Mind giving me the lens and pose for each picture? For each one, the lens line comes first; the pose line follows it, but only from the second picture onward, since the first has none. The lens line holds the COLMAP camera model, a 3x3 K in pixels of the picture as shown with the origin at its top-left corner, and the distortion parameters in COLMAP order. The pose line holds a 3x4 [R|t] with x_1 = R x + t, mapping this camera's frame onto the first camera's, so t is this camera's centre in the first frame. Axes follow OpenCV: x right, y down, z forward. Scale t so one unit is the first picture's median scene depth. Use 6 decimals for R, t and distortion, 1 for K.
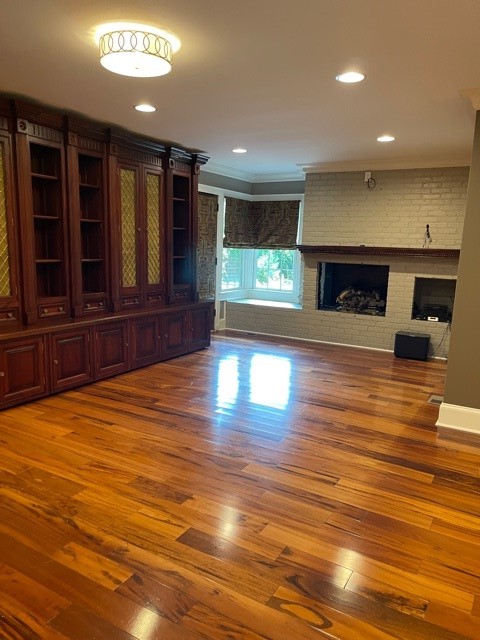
lens RADIAL K [[483.8, 0, 236.7], [0, 483.8, 321.1], [0, 0, 1]] dist [0.029832, -0.005588]
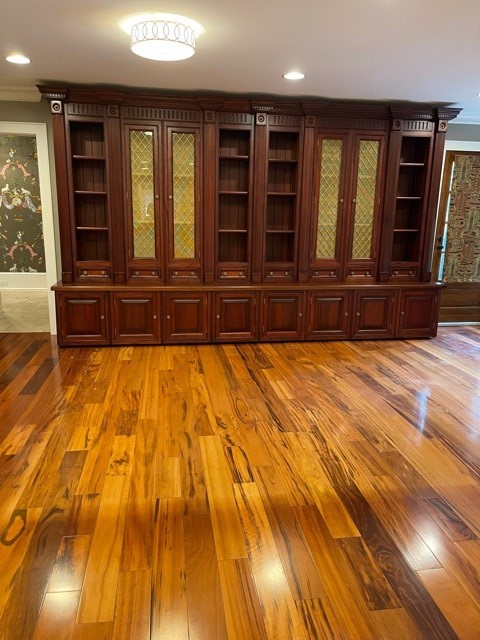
lens RADIAL K [[483.8, 0, 236.9], [0, 483.8, 320.5], [0, 0, 1]] dist [0.029832, -0.005588]
pose [[0.630857, 0.155645, -0.760128, 0.578718], [-0.122190, 0.987378, 0.100767, -0.032288], [0.766217, 0.029311, 0.641913, 0.292433]]
